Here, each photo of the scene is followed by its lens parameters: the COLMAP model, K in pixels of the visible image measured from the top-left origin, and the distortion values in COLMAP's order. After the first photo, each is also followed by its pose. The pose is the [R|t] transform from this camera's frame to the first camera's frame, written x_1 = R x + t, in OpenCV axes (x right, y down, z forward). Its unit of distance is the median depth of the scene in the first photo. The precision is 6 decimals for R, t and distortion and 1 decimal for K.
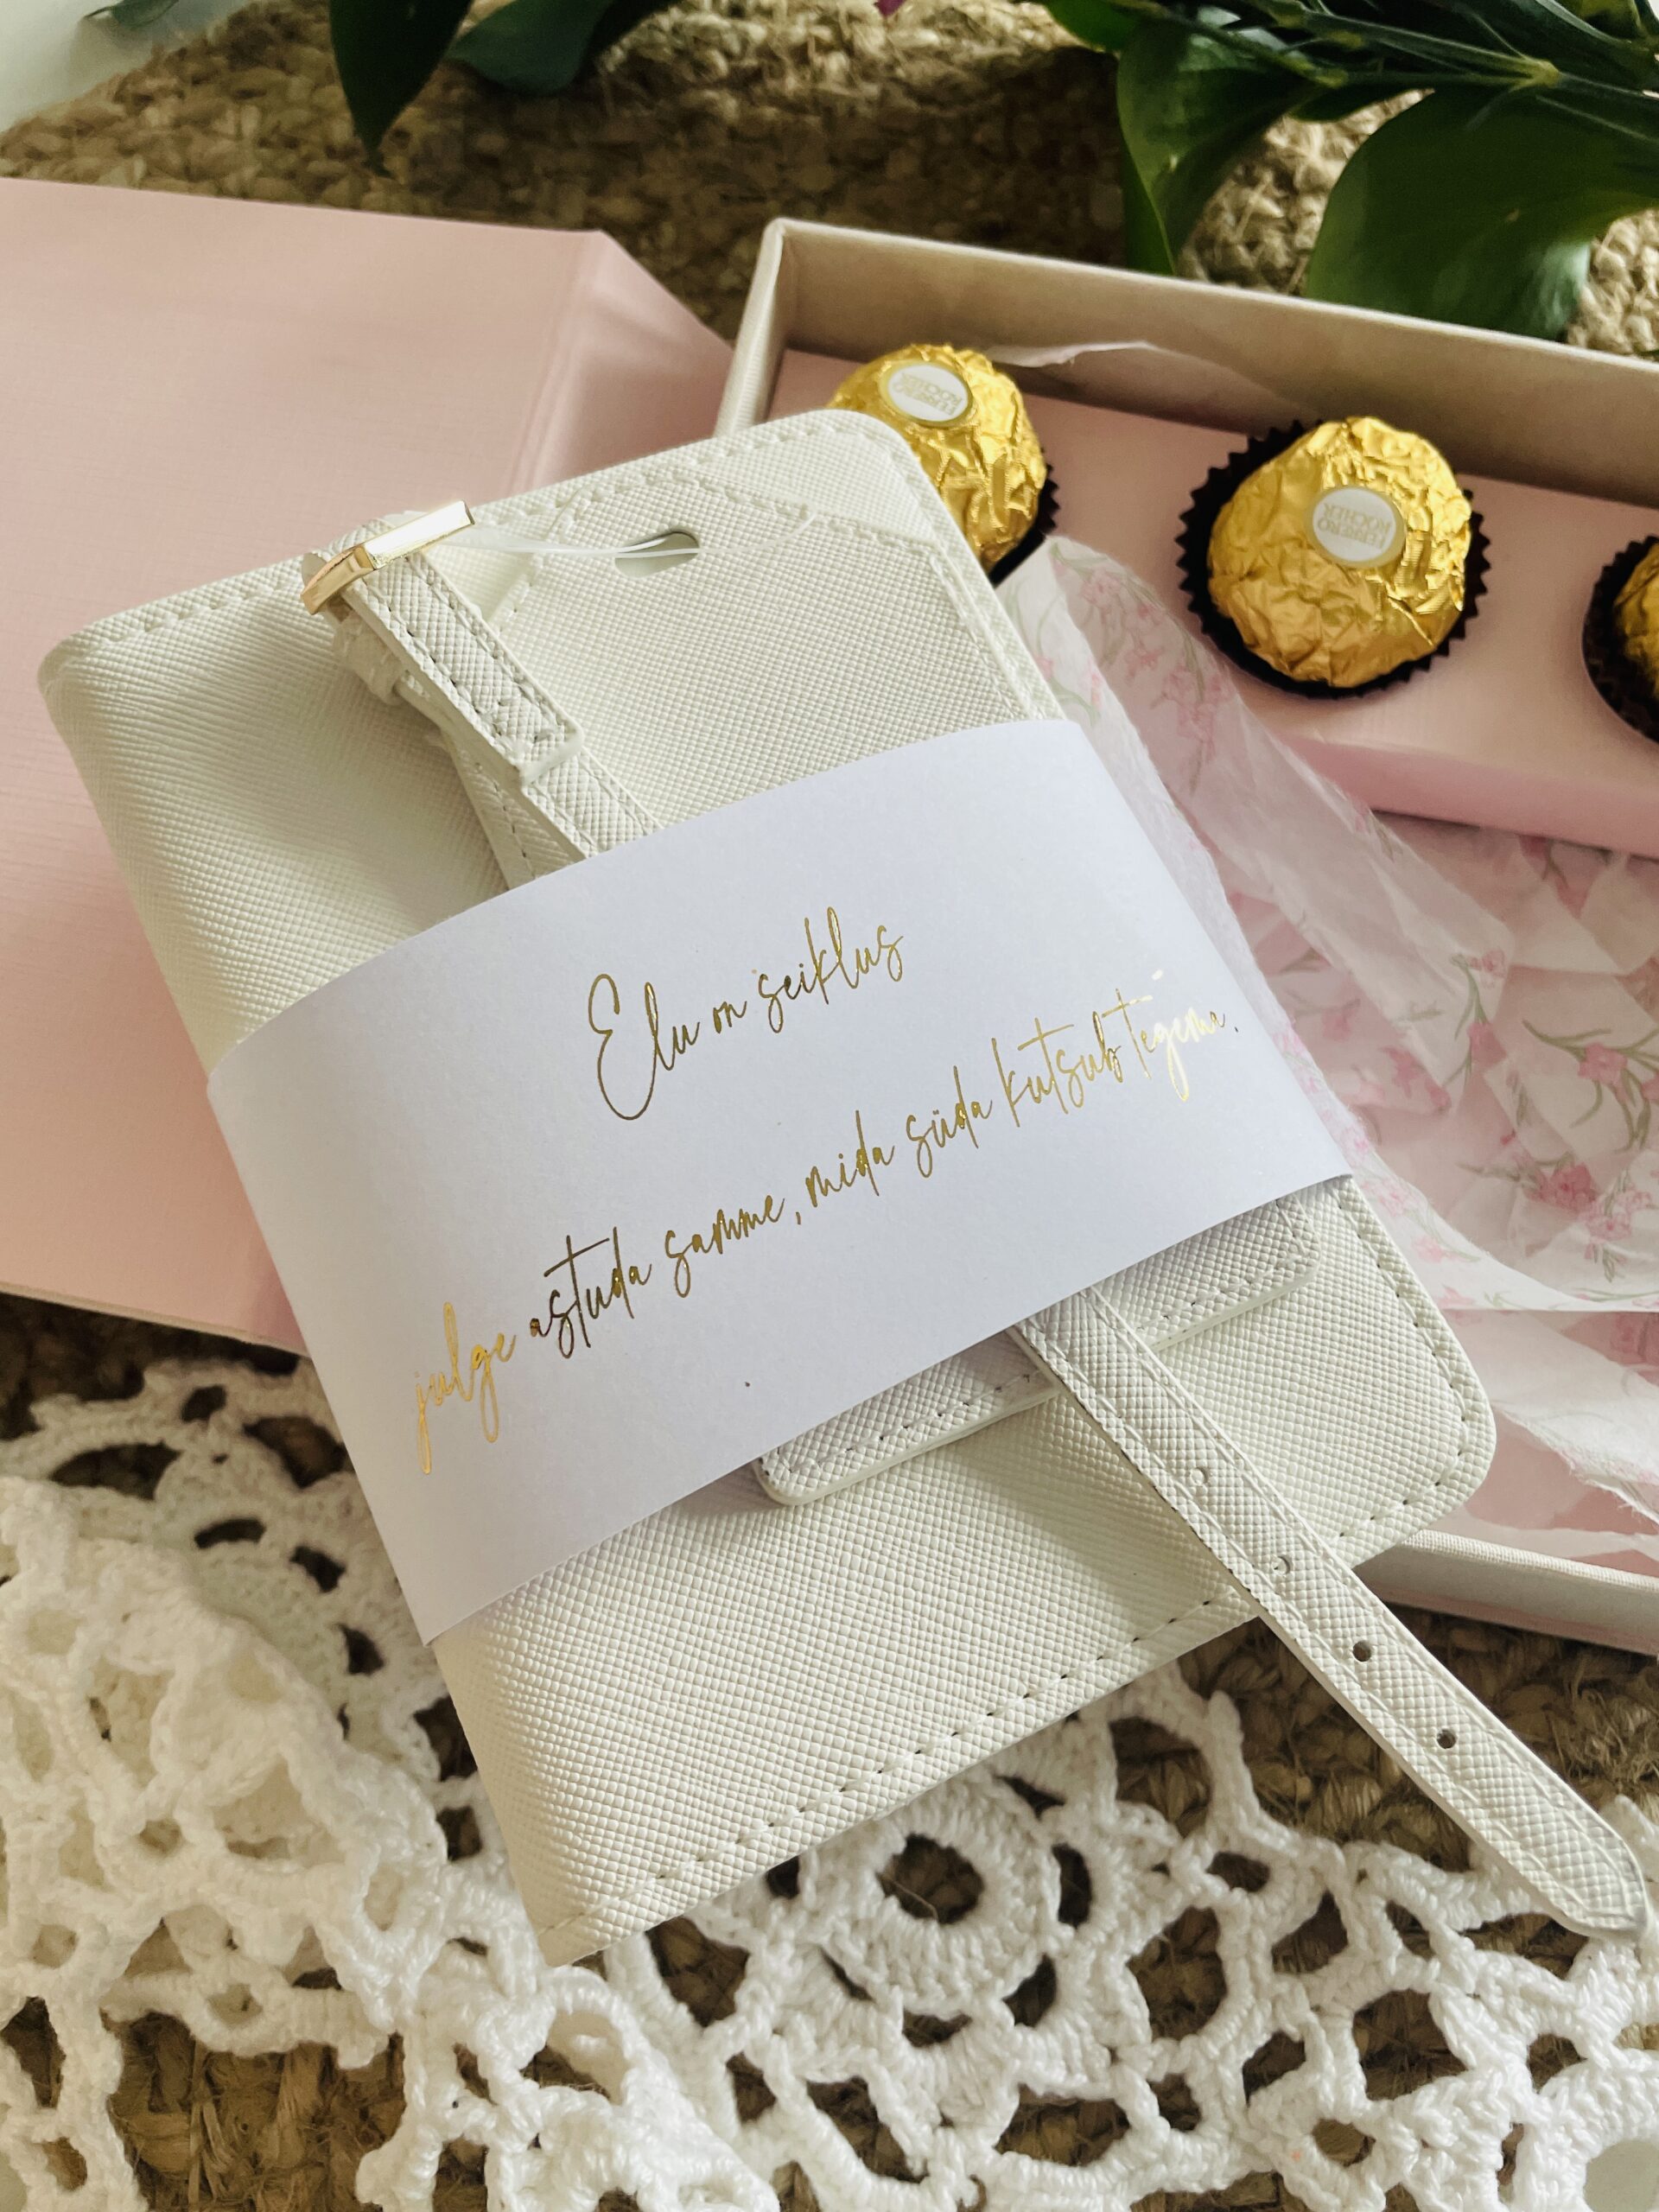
lens RADIAL K [[1717.1, 0, 820.7], [0, 1717.1, 1069.2], [0, 0, 1]] dist [0.078197, -0.120682]
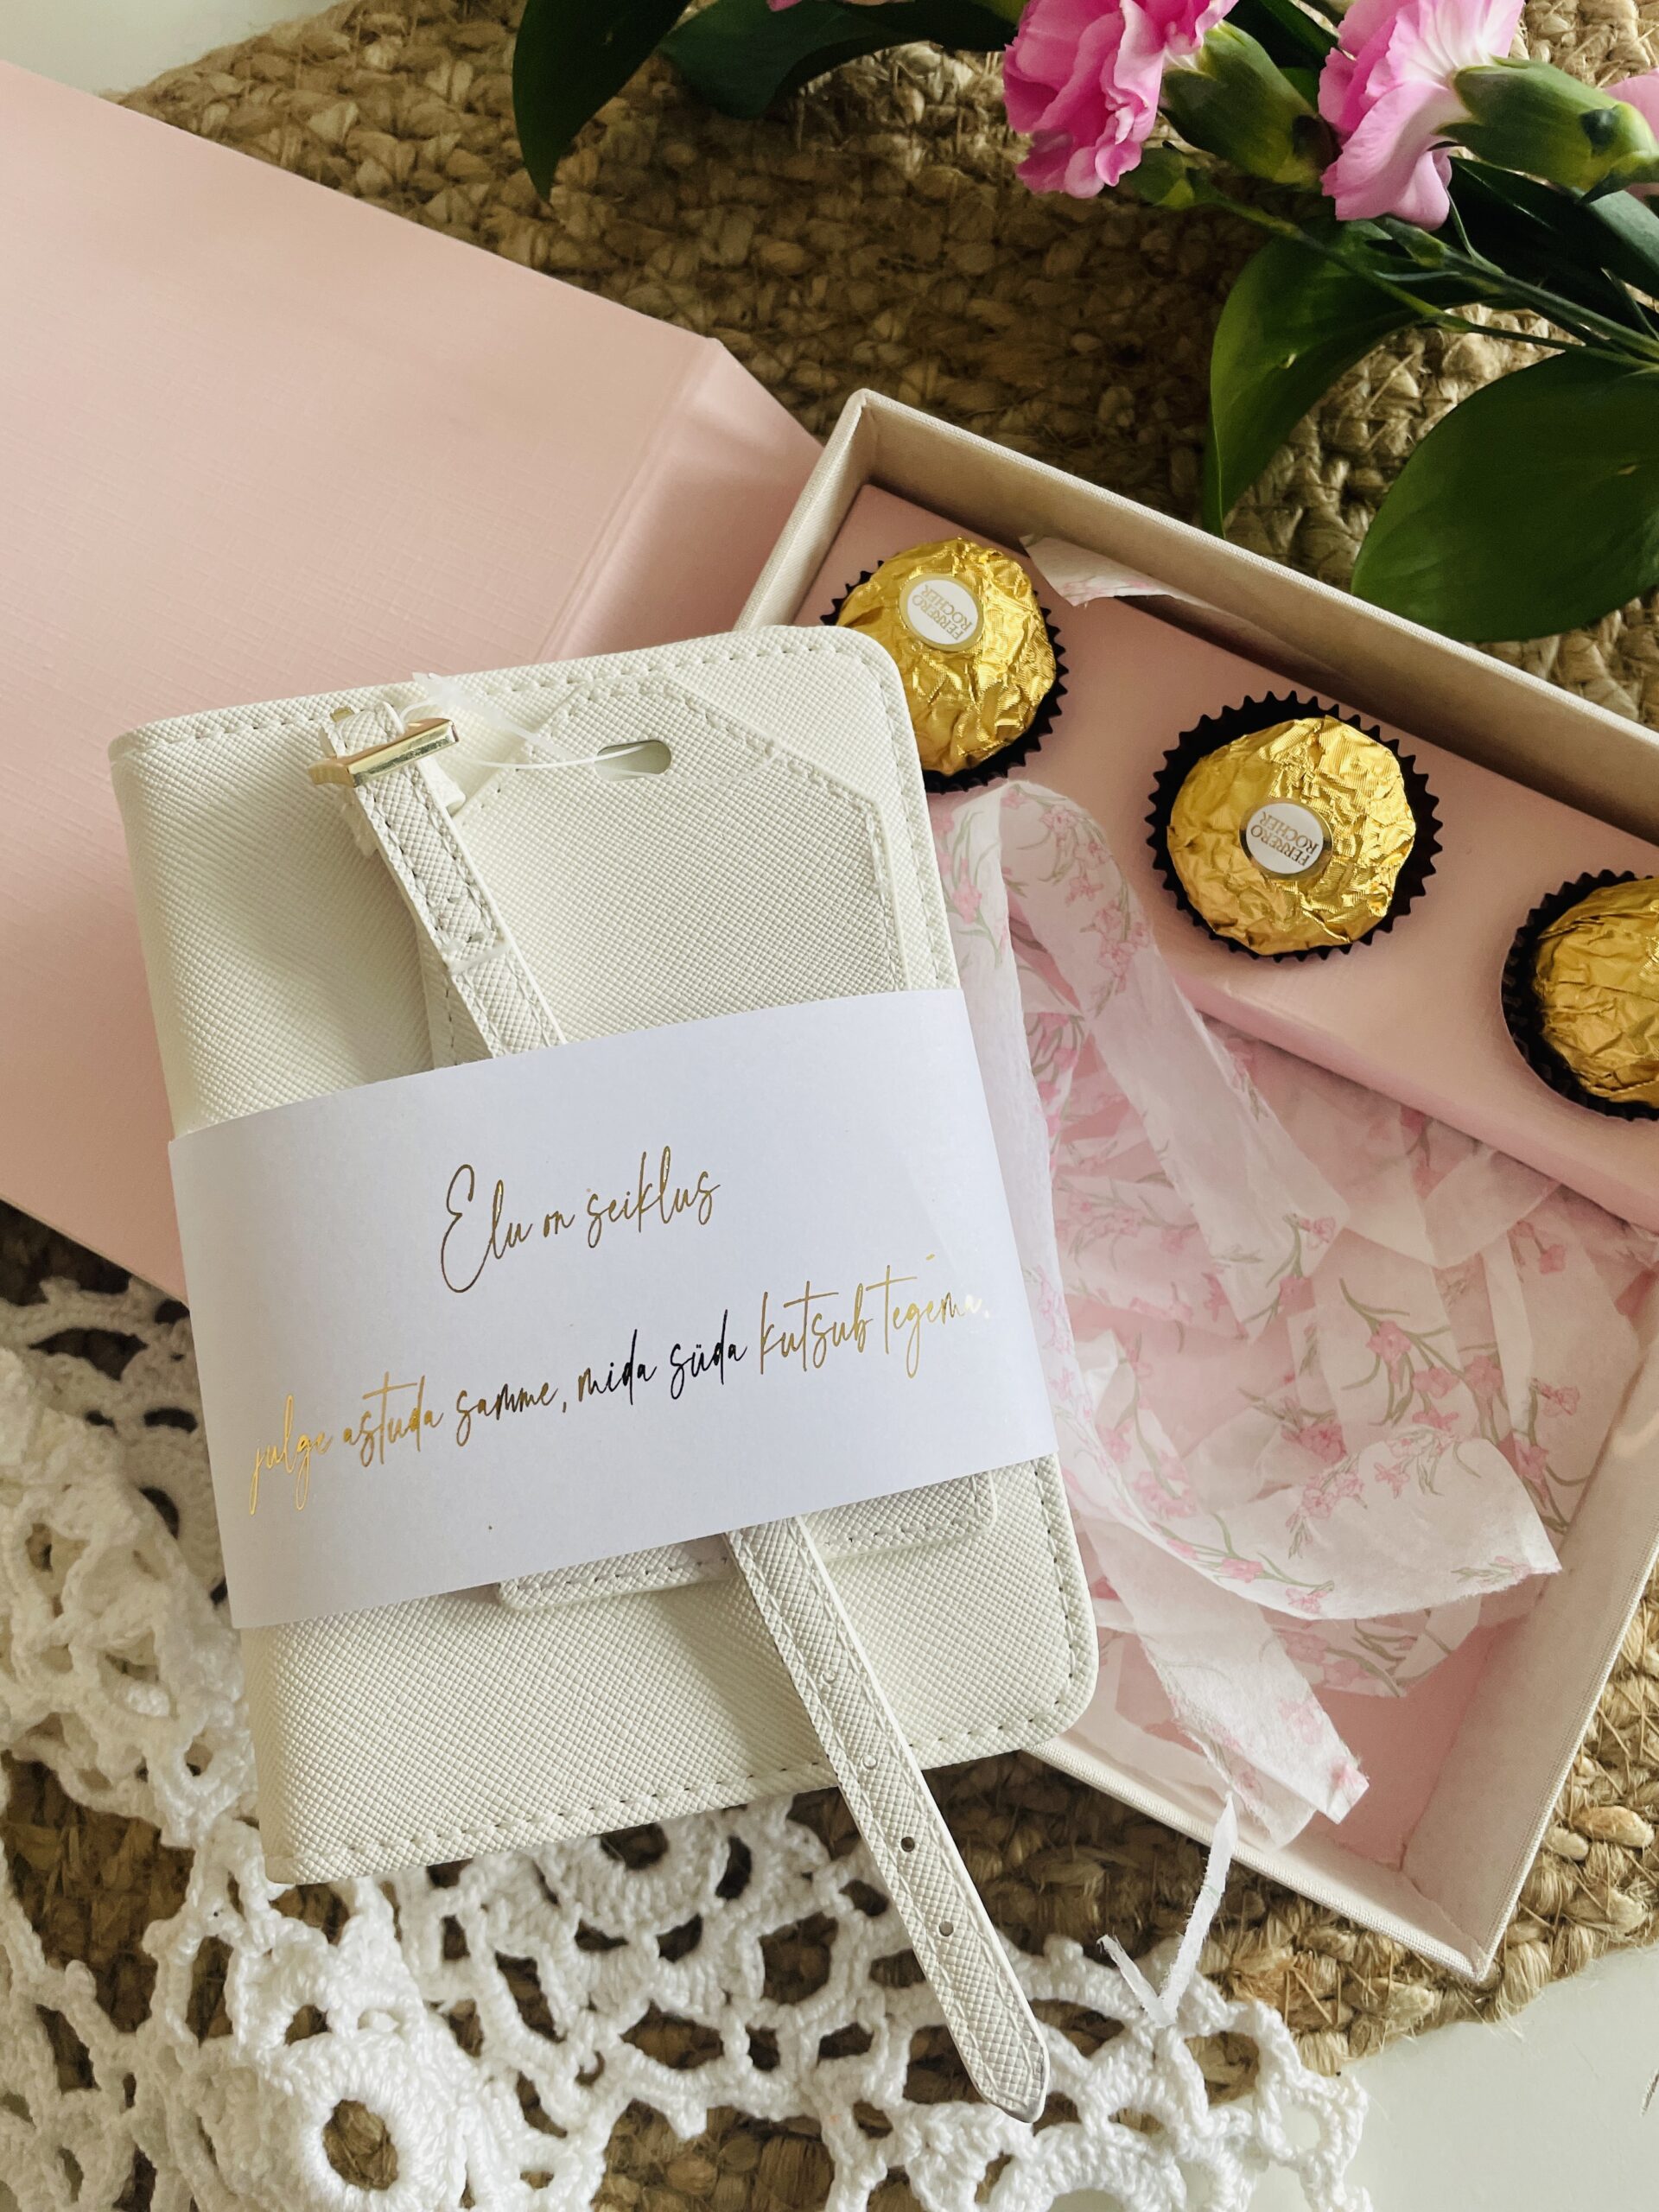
lens RADIAL K [[1699.4, 0, 807.9], [0, 1699.4, 1083.1], [0, 0, 1]] dist [0.091381, -0.136470]
pose [[0.963950, 0.248423, -0.095321, 0.181225], [-0.225475, 0.952841, 0.203114, -0.358316], [0.141283, -0.174299, 0.974504, -0.120769]]
